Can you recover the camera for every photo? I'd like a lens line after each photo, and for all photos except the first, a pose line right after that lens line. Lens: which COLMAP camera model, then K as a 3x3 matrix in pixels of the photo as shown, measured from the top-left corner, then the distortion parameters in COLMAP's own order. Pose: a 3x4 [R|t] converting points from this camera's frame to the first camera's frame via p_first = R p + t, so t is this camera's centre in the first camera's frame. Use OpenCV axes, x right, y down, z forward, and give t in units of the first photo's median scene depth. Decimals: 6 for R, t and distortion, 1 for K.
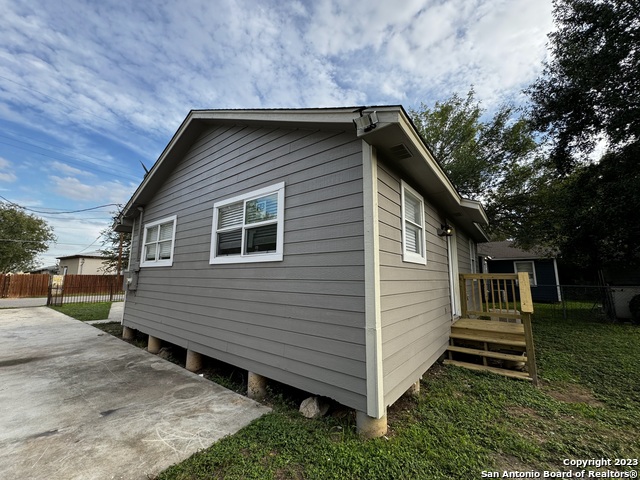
lens RADIAL K [[254.8, 0, 320.0], [0, 254.8, 240.0], [0, 0, 1]] dist [-0.002459, 0.000185]
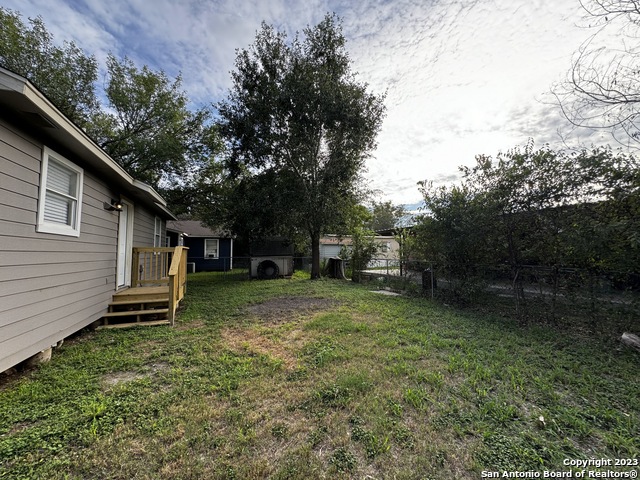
lens RADIAL K [[254.8, 0, 320.0], [0, 254.8, 240.0], [0, 0, 1]] dist [-0.002459, 0.000185]
pose [[0.513755, 0.038801, 0.857059, 0.036277], [-0.120749, 0.992303, 0.027458, -0.027847], [-0.849397, -0.117596, 0.514486, -0.275707]]
